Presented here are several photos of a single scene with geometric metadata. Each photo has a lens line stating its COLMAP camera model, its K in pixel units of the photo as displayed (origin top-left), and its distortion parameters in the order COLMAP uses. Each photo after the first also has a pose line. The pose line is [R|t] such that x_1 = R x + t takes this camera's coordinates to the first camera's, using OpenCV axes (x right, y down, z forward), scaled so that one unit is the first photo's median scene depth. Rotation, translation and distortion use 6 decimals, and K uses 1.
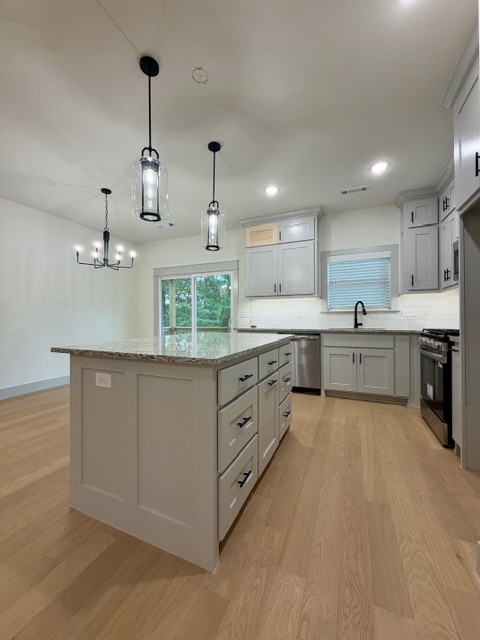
lens RADIAL K [[255.4, 0, 239.1], [0, 255.4, 318.5], [0, 0, 1]] dist [0.000312, -0.000357]
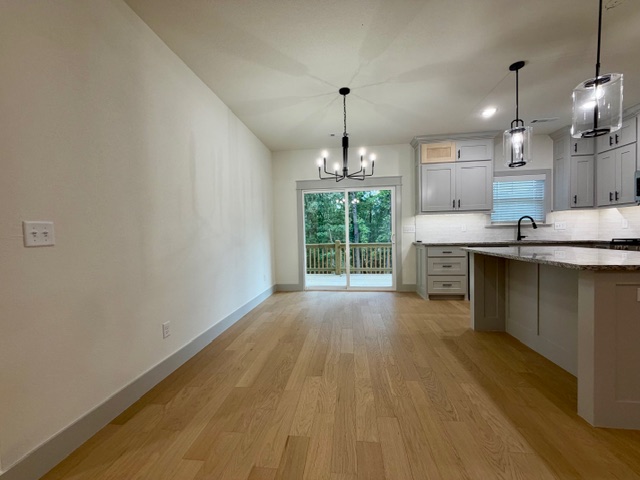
lens RADIAL K [[255.4, 0, 317.7], [0, 255.4, 240.3], [0, 0, 1]] dist [0.000312, -0.000357]
pose [[0.959179, -0.027152, 0.281494, -0.859818], [0.020290, 0.999422, 0.027263, -0.011170], [-0.282071, -0.020438, 0.959176, 0.166423]]
